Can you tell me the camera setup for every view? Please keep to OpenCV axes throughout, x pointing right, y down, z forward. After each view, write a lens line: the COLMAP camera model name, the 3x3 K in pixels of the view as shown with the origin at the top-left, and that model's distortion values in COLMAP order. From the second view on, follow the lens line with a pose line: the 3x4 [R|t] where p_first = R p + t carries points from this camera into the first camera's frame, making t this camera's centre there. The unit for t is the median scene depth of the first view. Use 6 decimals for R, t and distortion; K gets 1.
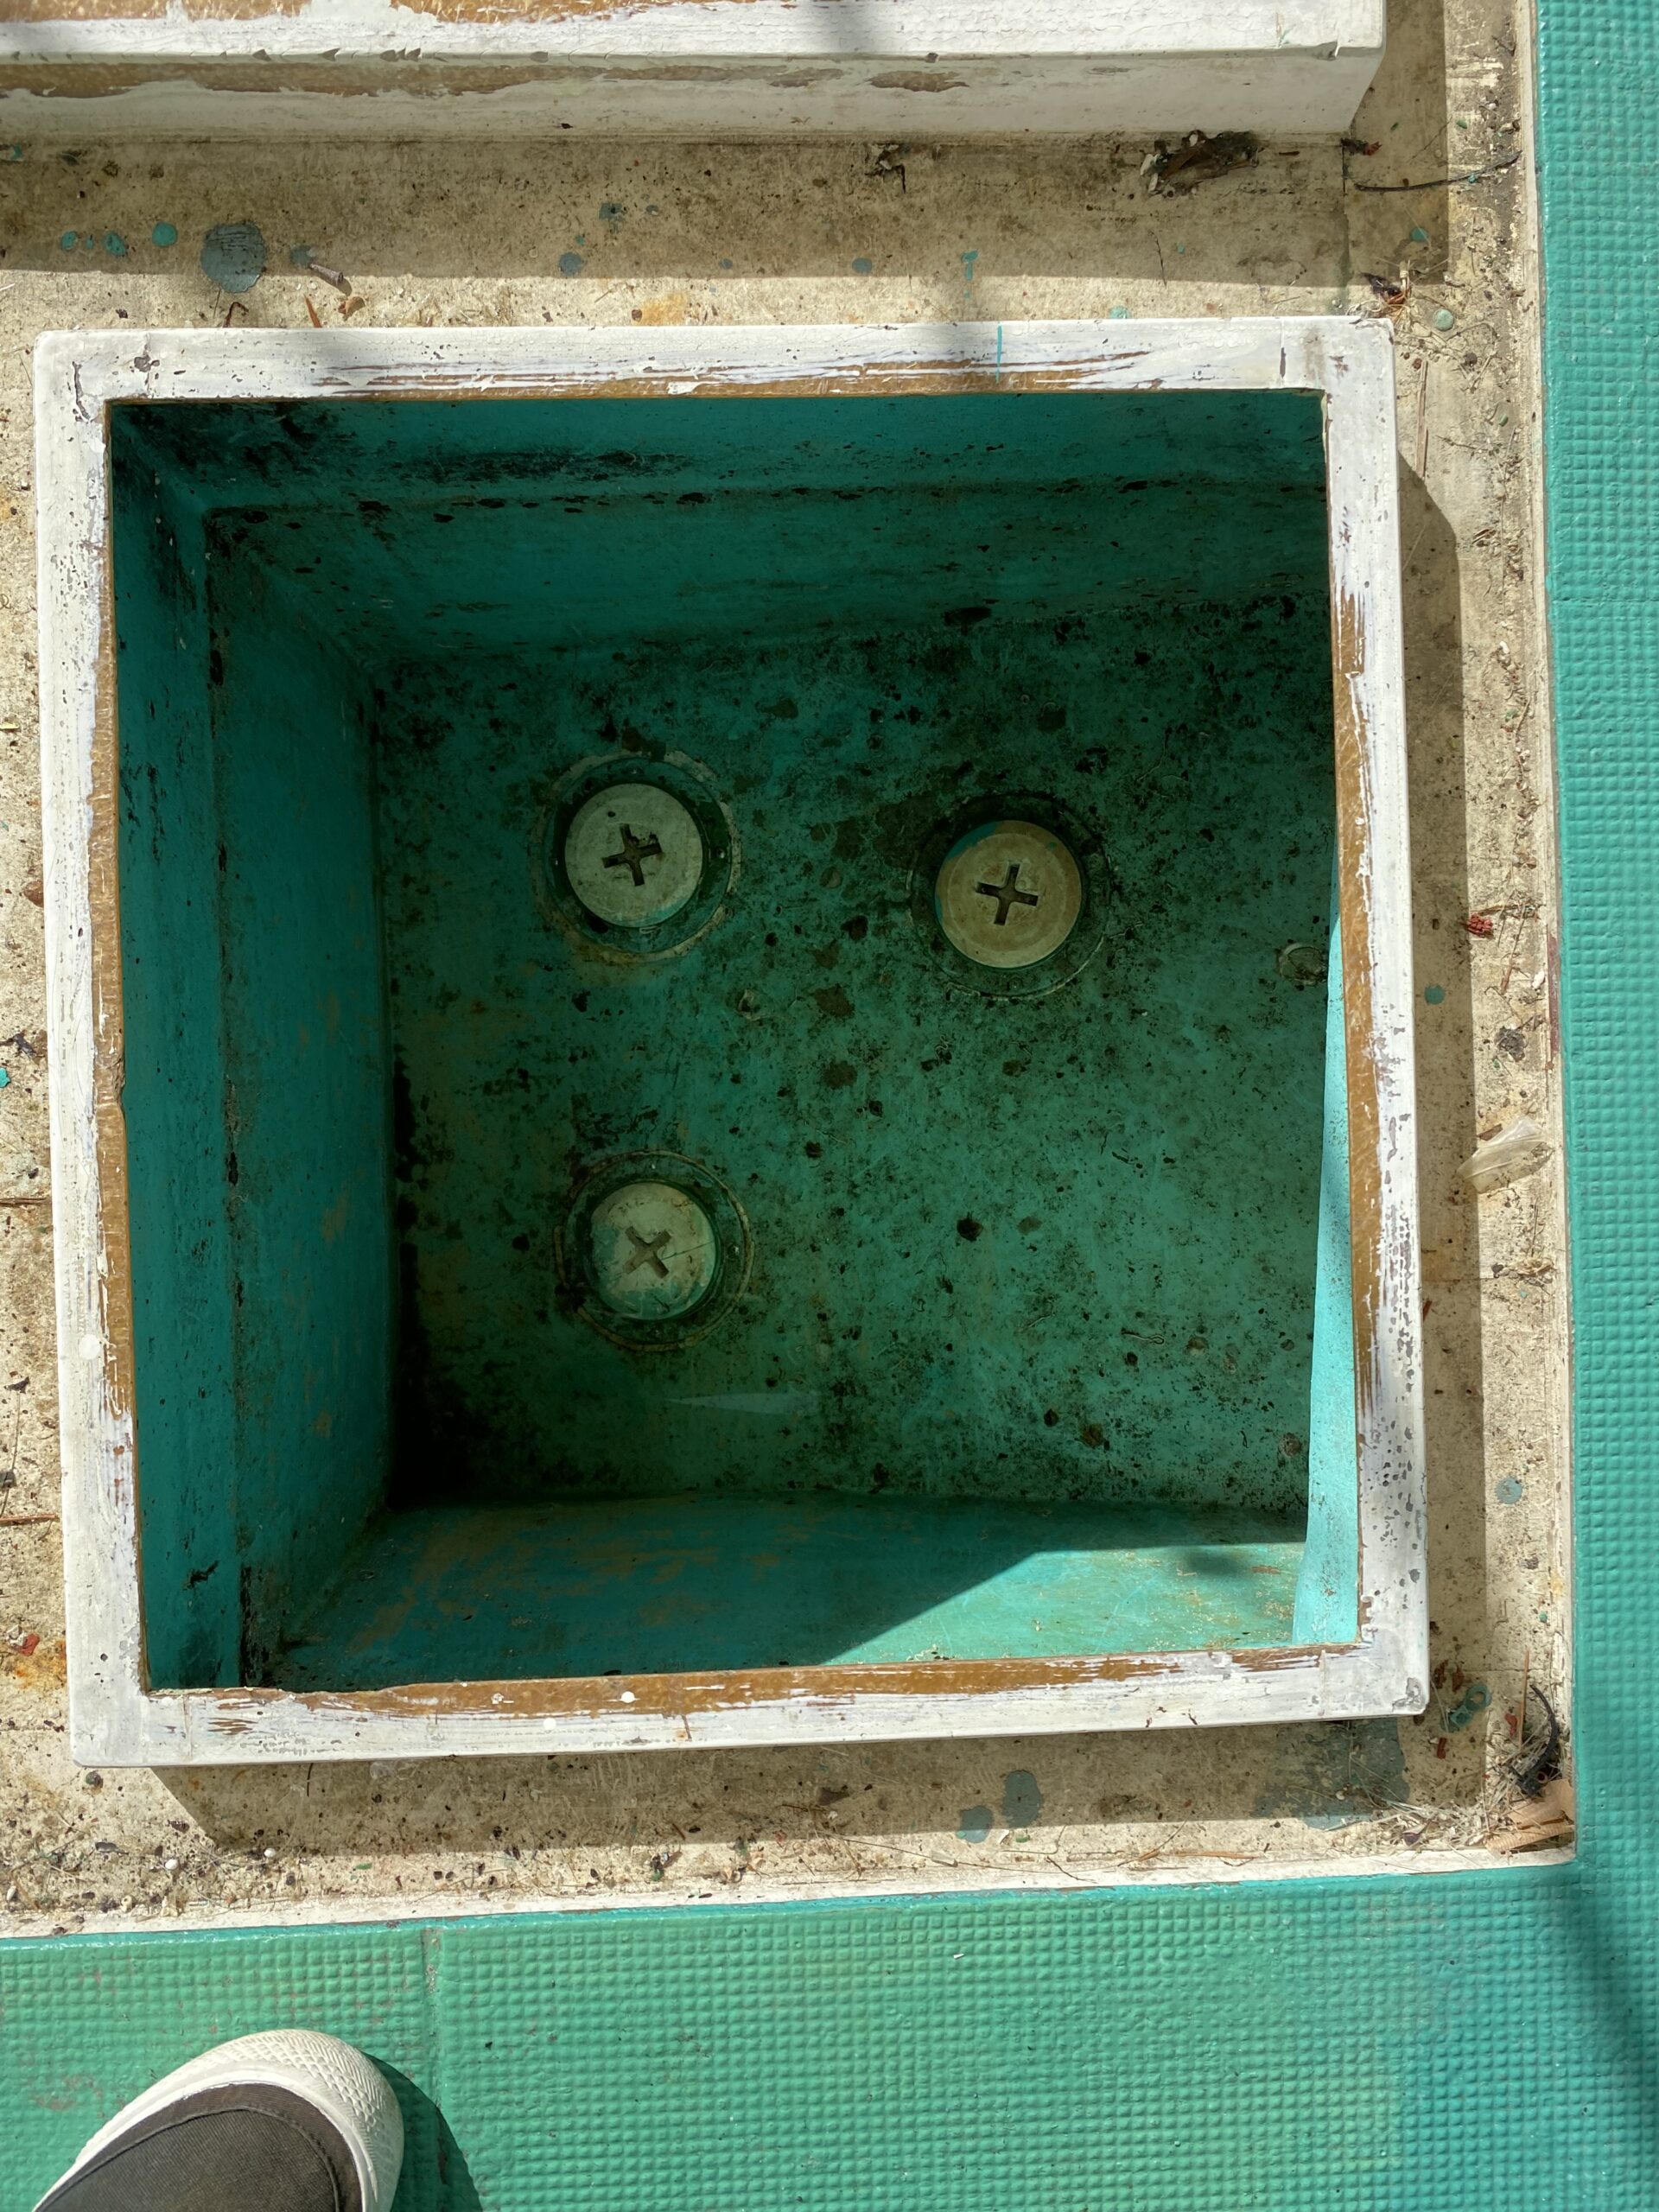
lens RADIAL K [[1688.4, 0, 834.1], [0, 1688.4, 1092.1], [0, 0, 1]] dist [0.009620, -0.001602]
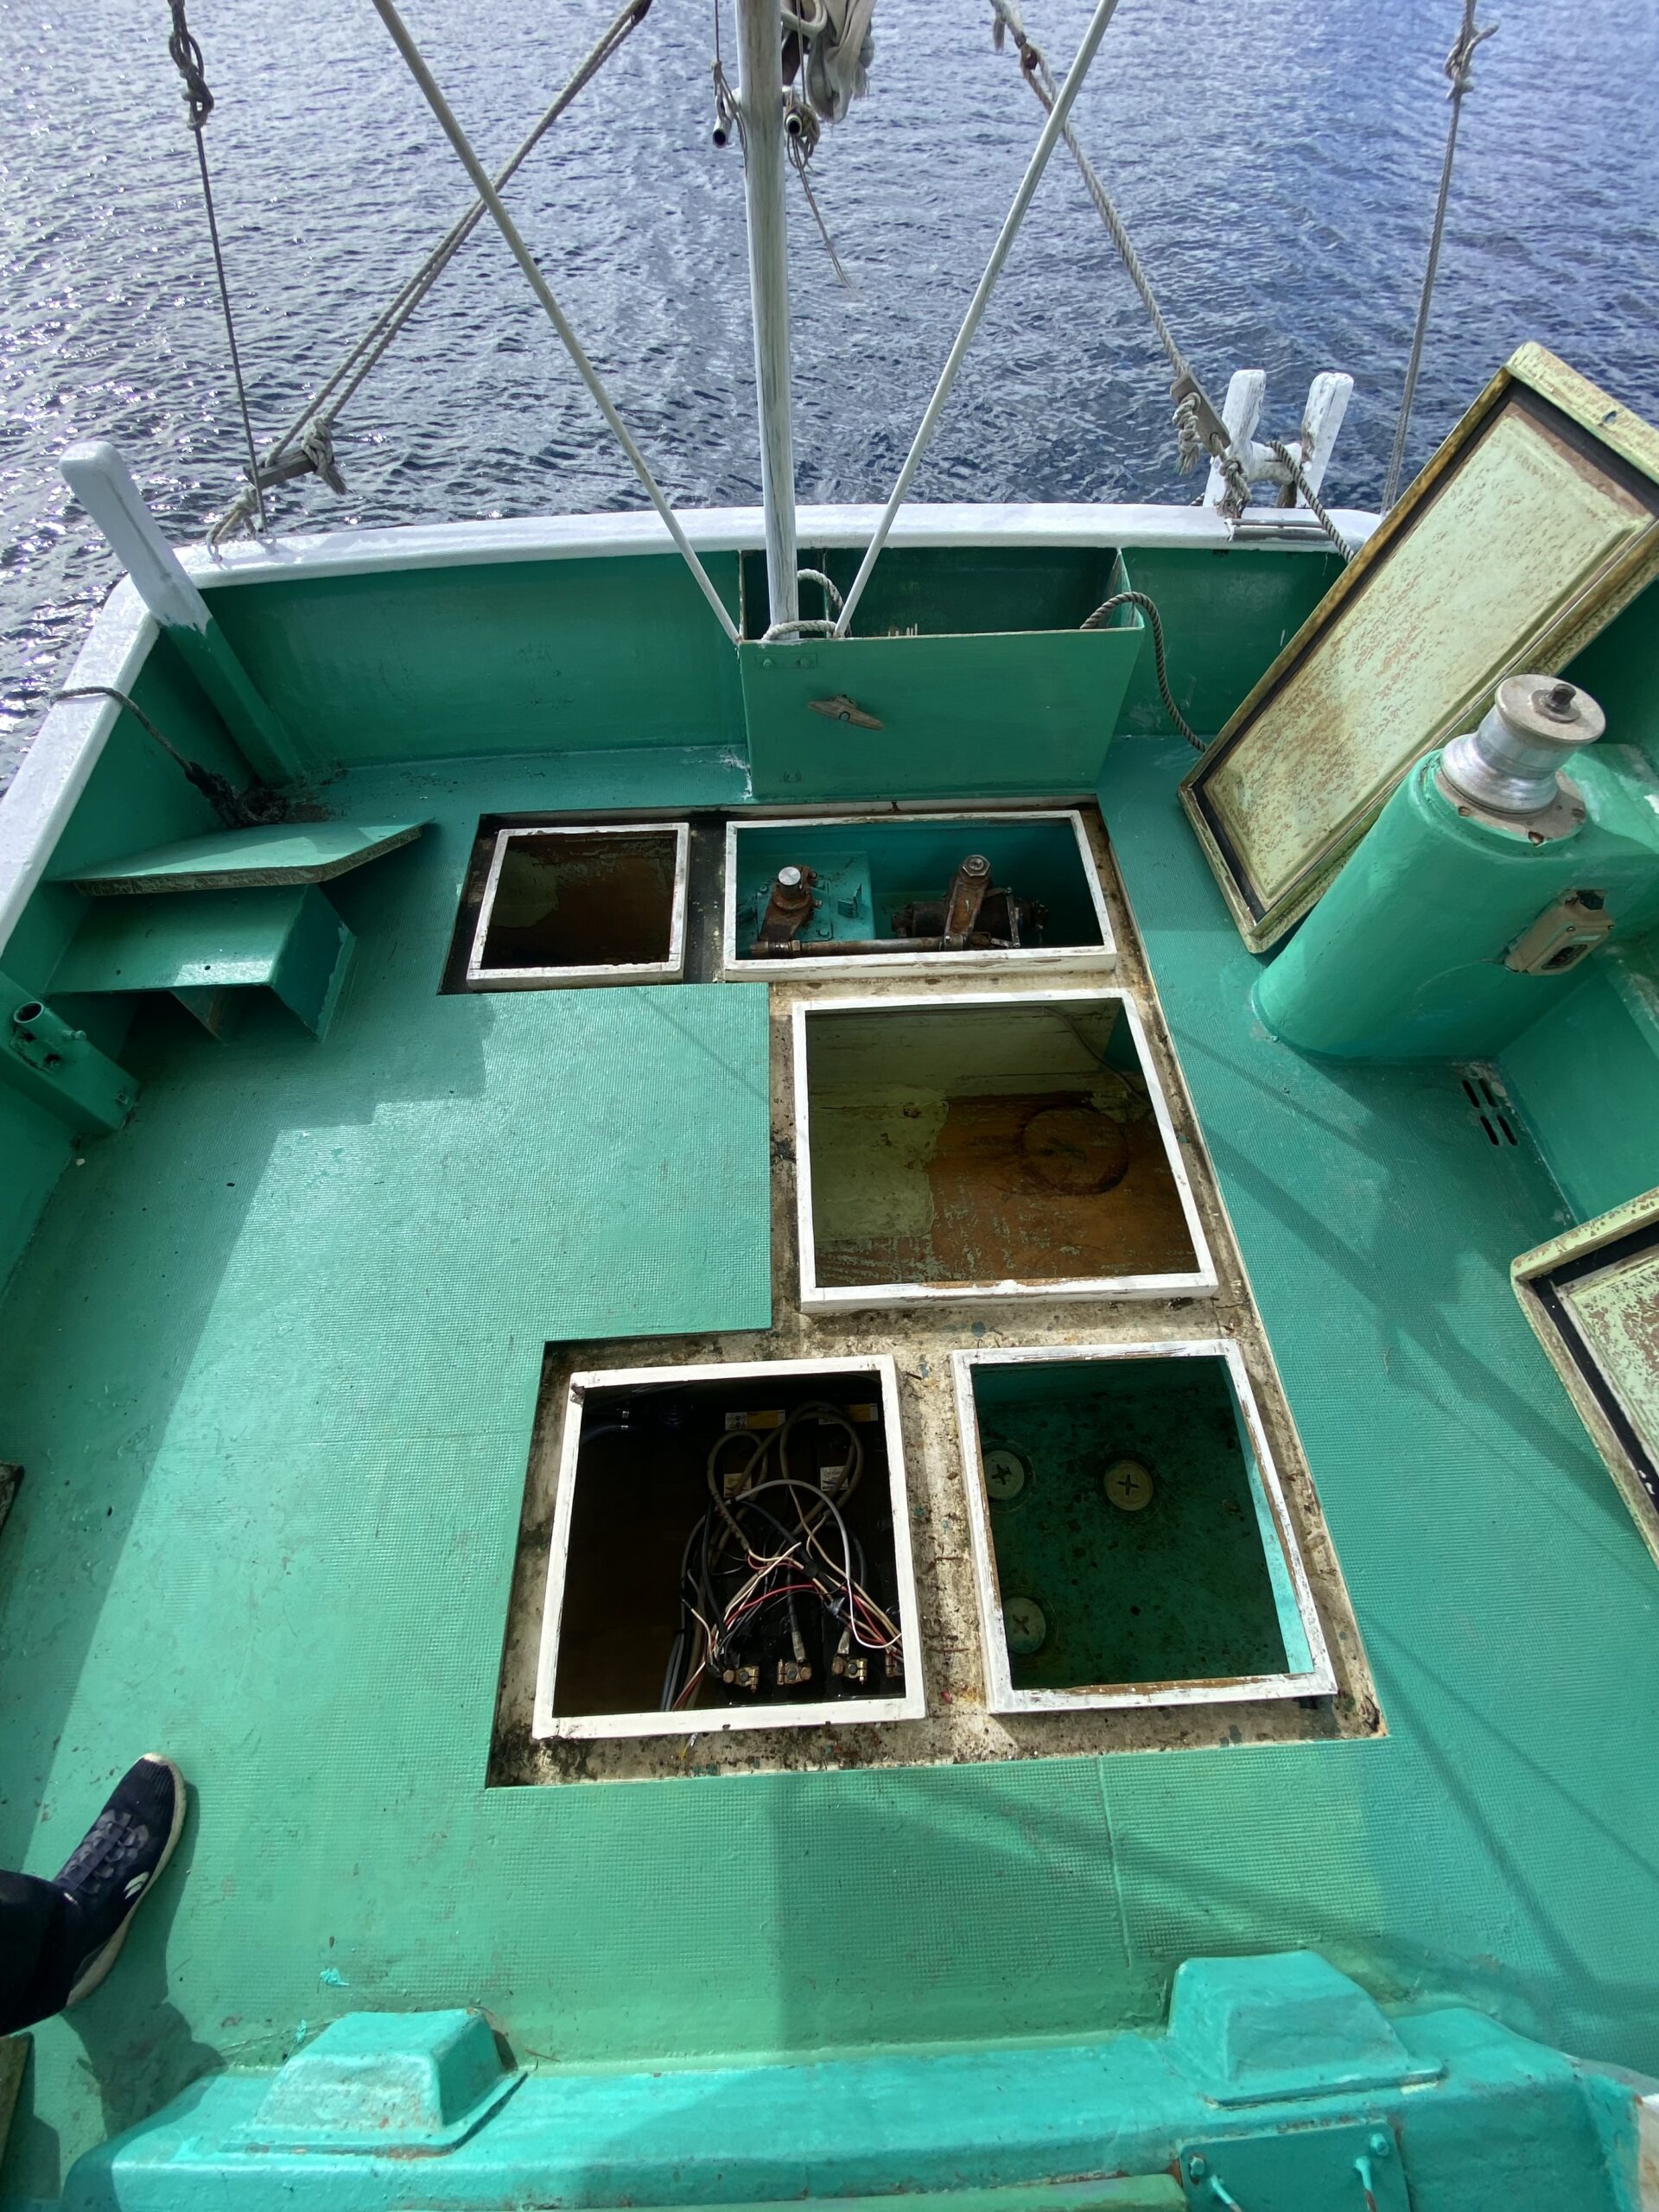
lens RADIAL K [[895.4, 0, 820.6], [0, 895.4, 1082.2], [0, 0, 1]] dist [0.016566, -0.018649]
pose [[0.998808, -0.037088, -0.031727, -0.686725], [0.013778, 0.837871, -0.545694, 0.282502], [0.046822, 0.544606, 0.837384, -1.475278]]
